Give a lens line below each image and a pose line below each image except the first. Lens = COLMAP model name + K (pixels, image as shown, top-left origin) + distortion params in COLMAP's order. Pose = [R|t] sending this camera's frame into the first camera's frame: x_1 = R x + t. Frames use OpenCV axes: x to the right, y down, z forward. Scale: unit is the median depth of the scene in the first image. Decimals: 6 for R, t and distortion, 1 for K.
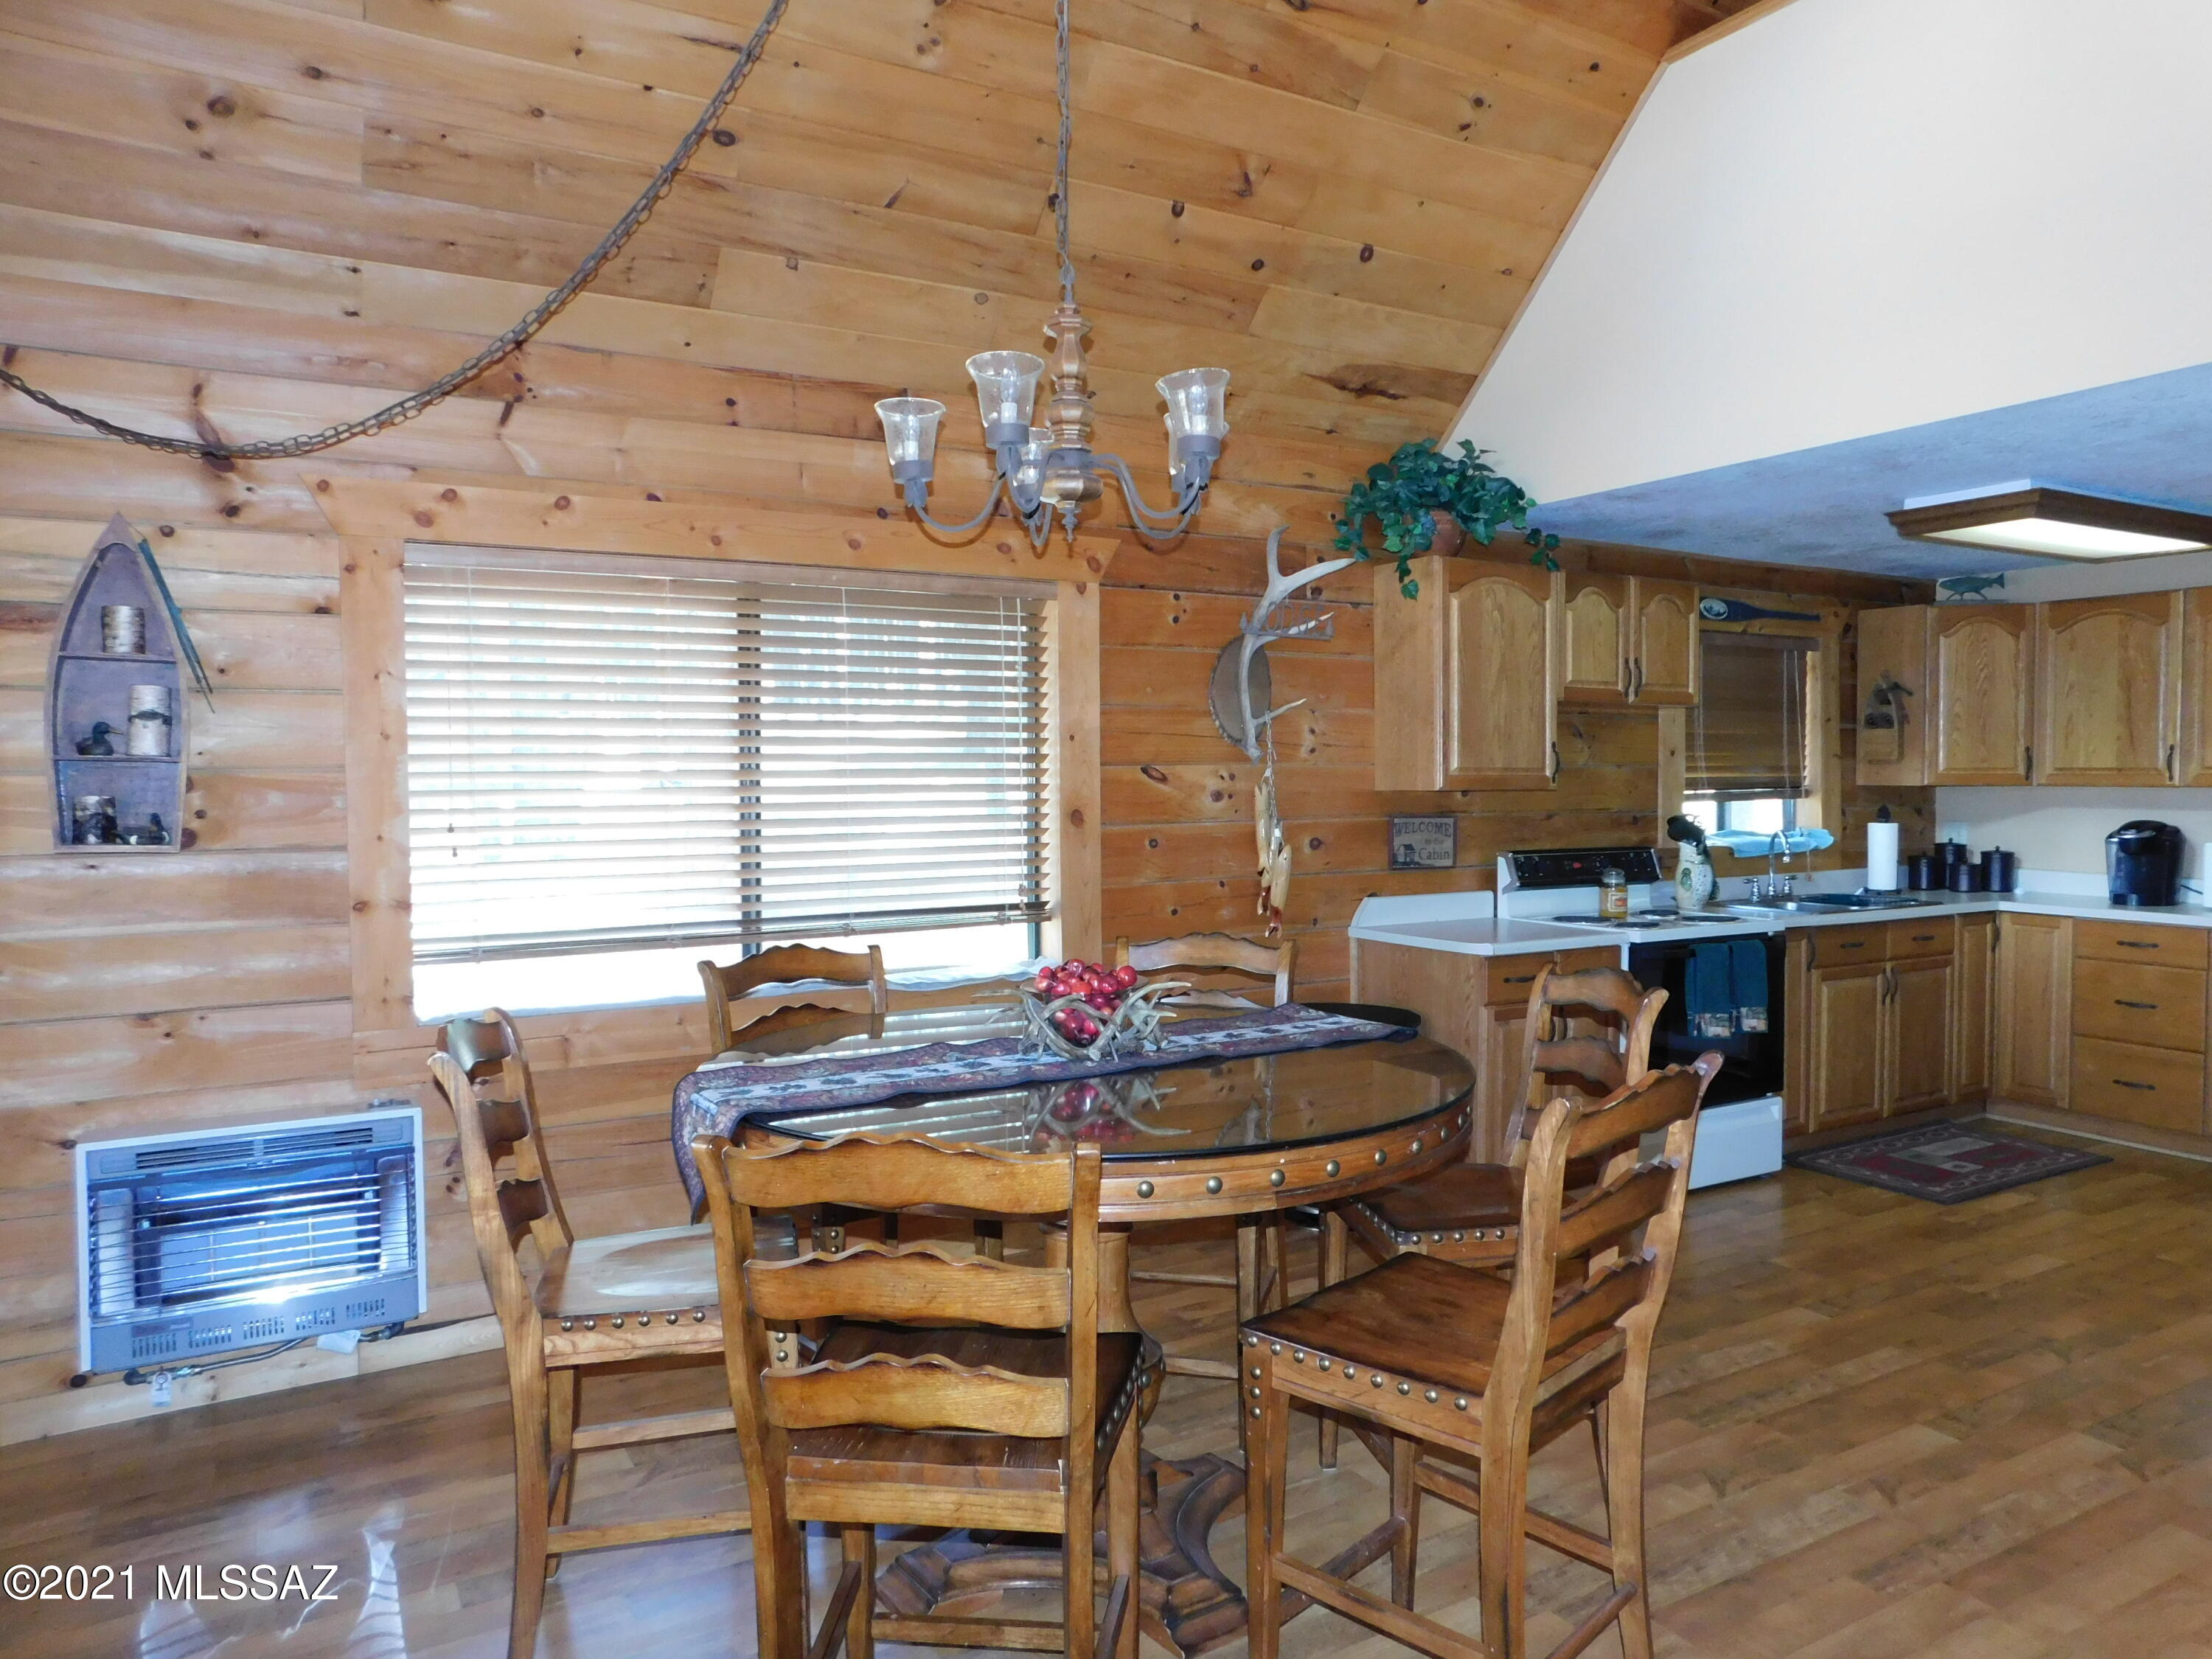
lens RADIAL K [[1474.2, 0, 1097.2], [0, 1474.2, 819.9], [0, 0, 1]] dist [-0.069264, 0.057227]
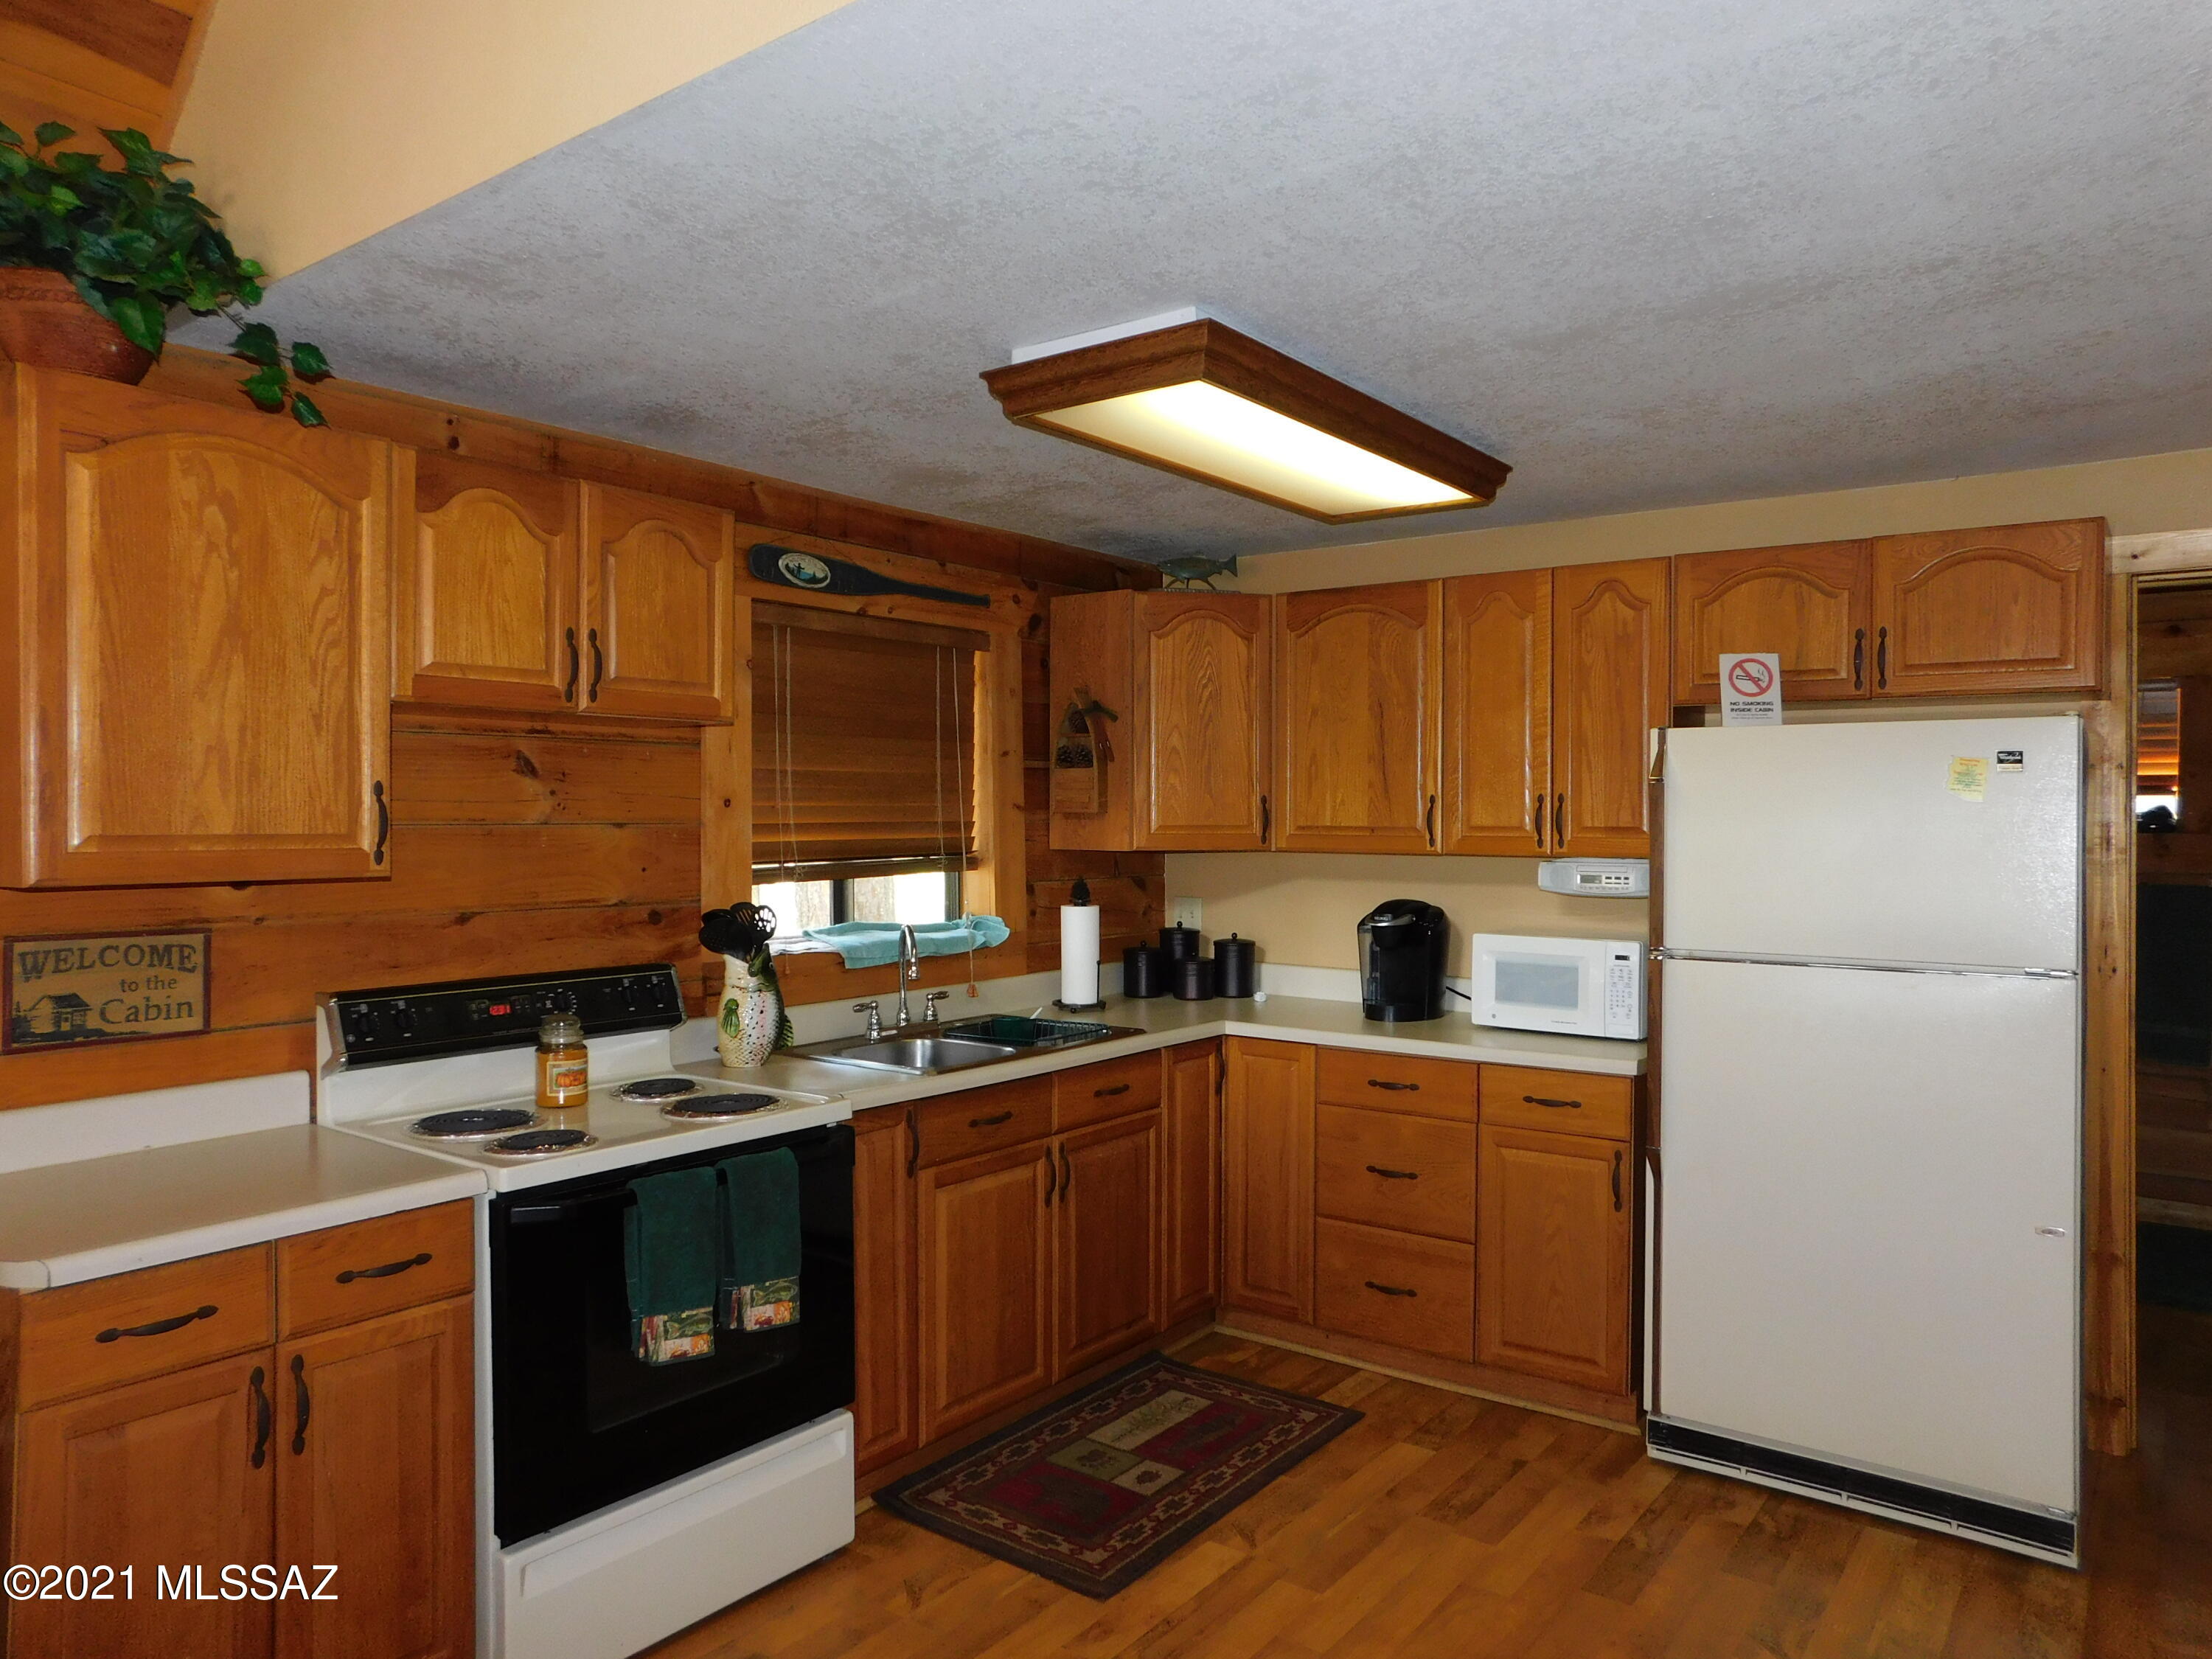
lens RADIAL K [[1474.2, 0, 1097.2], [0, 1474.2, 819.9], [0, 0, 1]] dist [-0.069264, 0.057227]
pose [[0.919654, 0.002255, 0.392724, 0.294947], [0.008272, 0.999650, -0.025111, -0.022212], [-0.392643, 0.026342, 0.919314, 0.382028]]
